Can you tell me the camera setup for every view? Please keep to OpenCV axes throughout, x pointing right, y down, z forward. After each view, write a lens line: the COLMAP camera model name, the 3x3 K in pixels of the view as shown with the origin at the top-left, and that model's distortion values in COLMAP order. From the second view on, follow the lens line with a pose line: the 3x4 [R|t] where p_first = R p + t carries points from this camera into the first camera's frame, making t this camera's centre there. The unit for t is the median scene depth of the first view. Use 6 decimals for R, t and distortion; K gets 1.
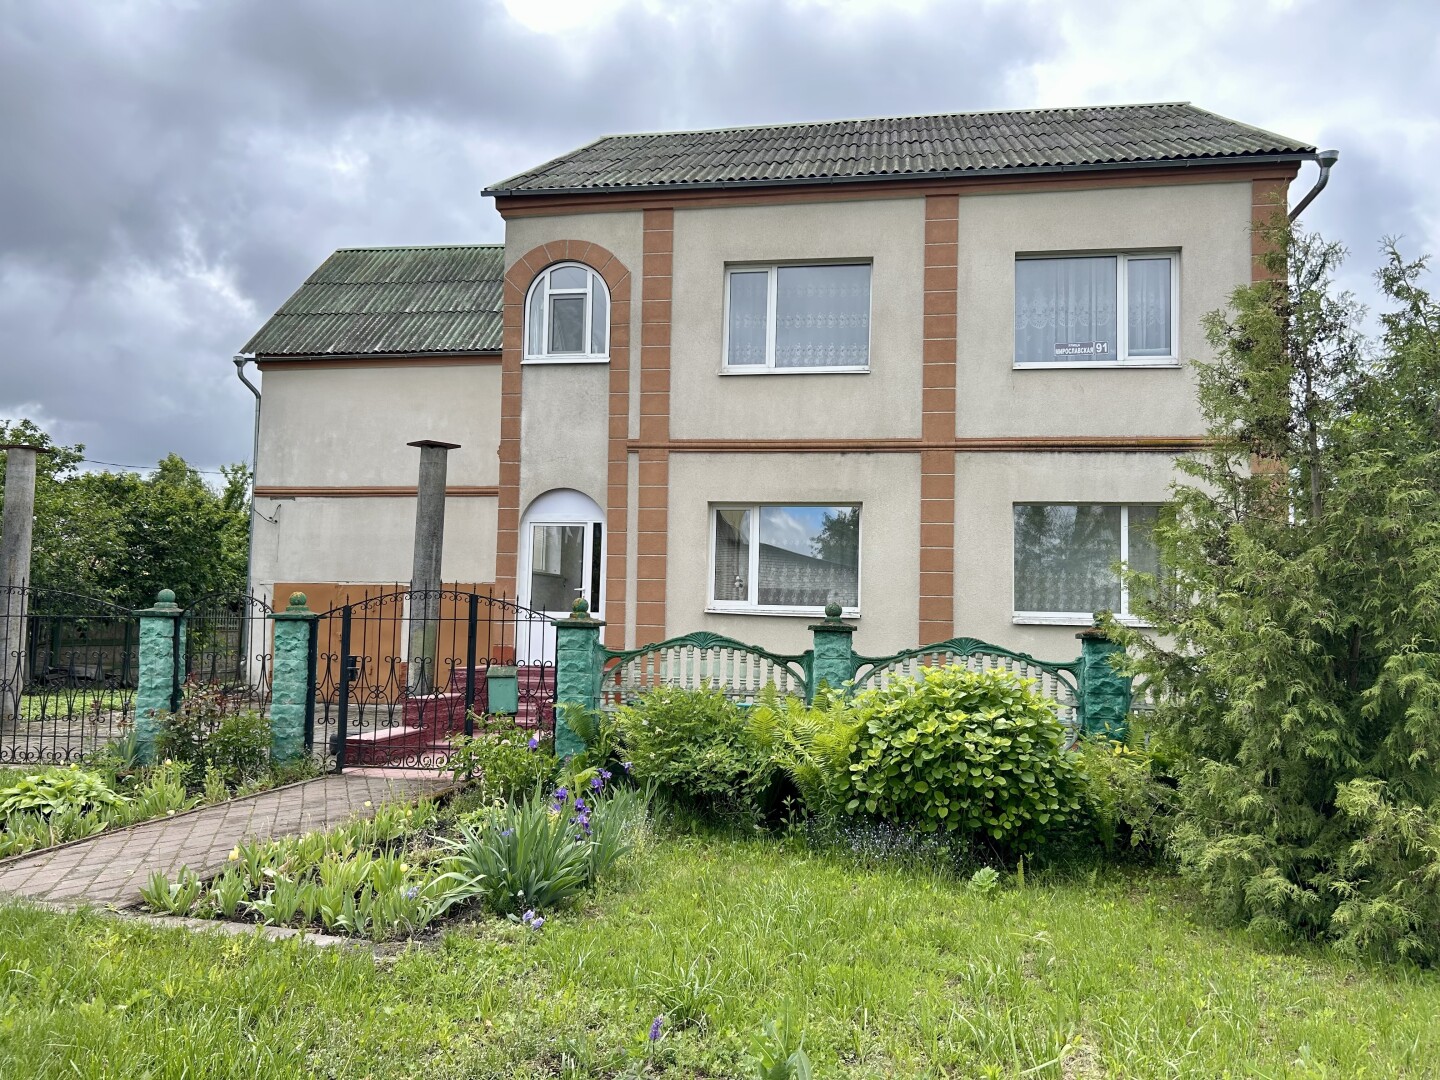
lens RADIAL K [[1105.1, 0, 720.0], [0, 1105.1, 540.0], [0, 0, 1]] dist [0.037584, -0.042568]
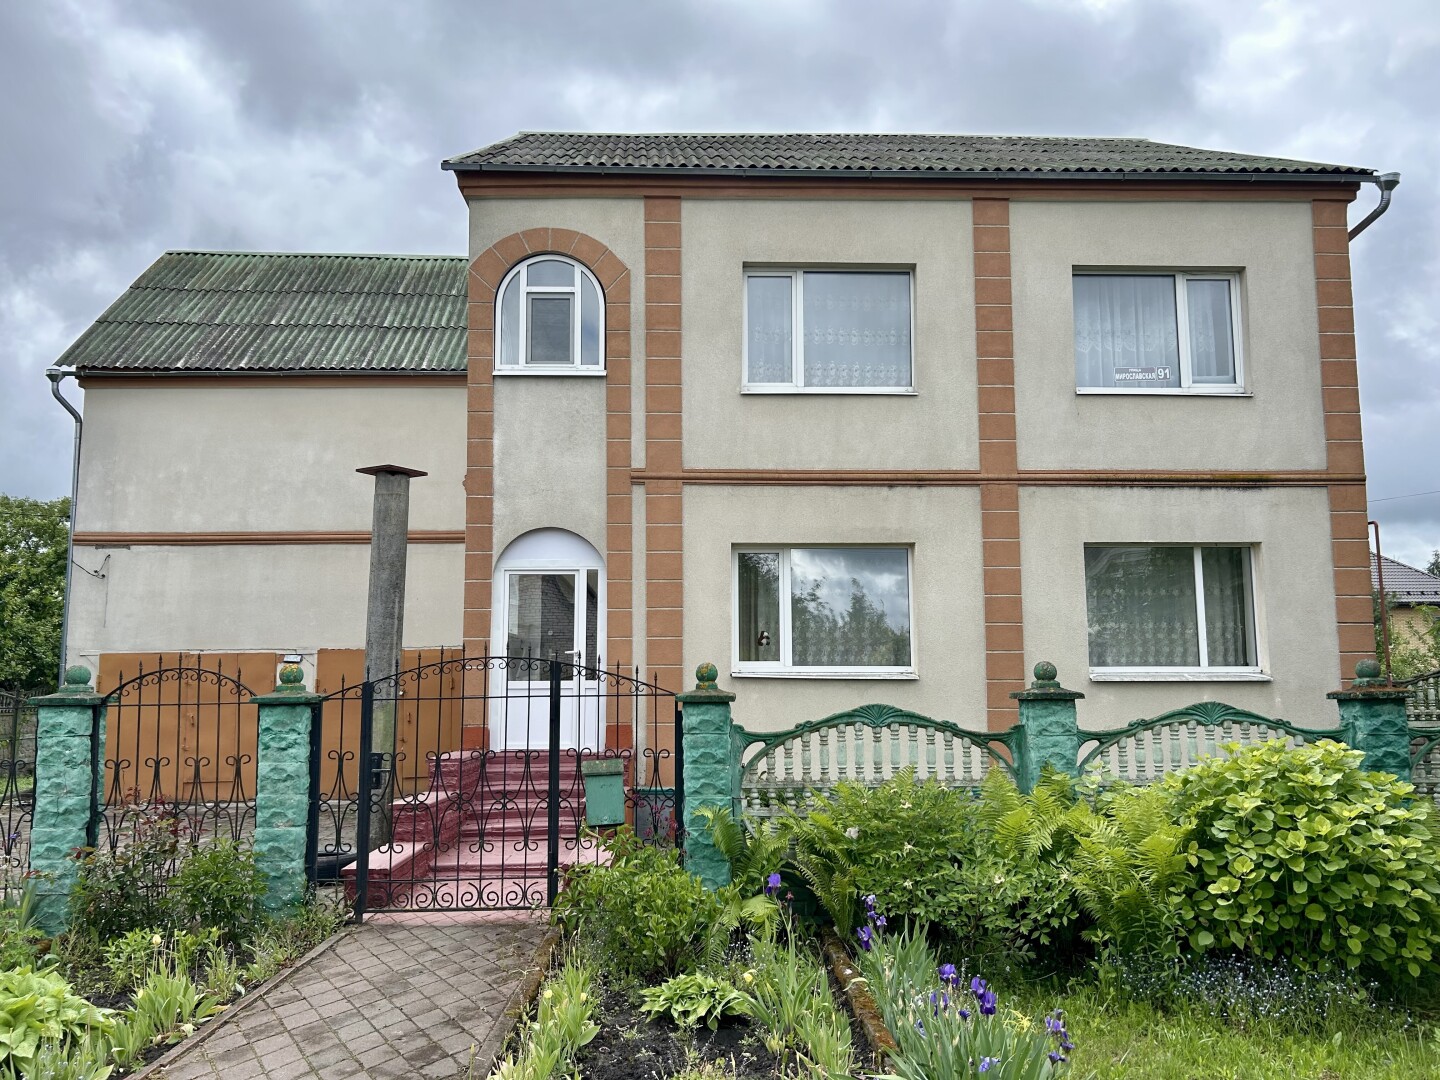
lens RADIAL K [[1105.1, 0, 720.0], [0, 1105.1, 540.0], [0, 0, 1]] dist [0.037584, -0.042568]
pose [[0.978432, -0.000432, 0.206571, -0.192880], [0.011387, 0.998590, -0.051845, 0.005828], [-0.206257, 0.053079, 0.977057, 0.187327]]
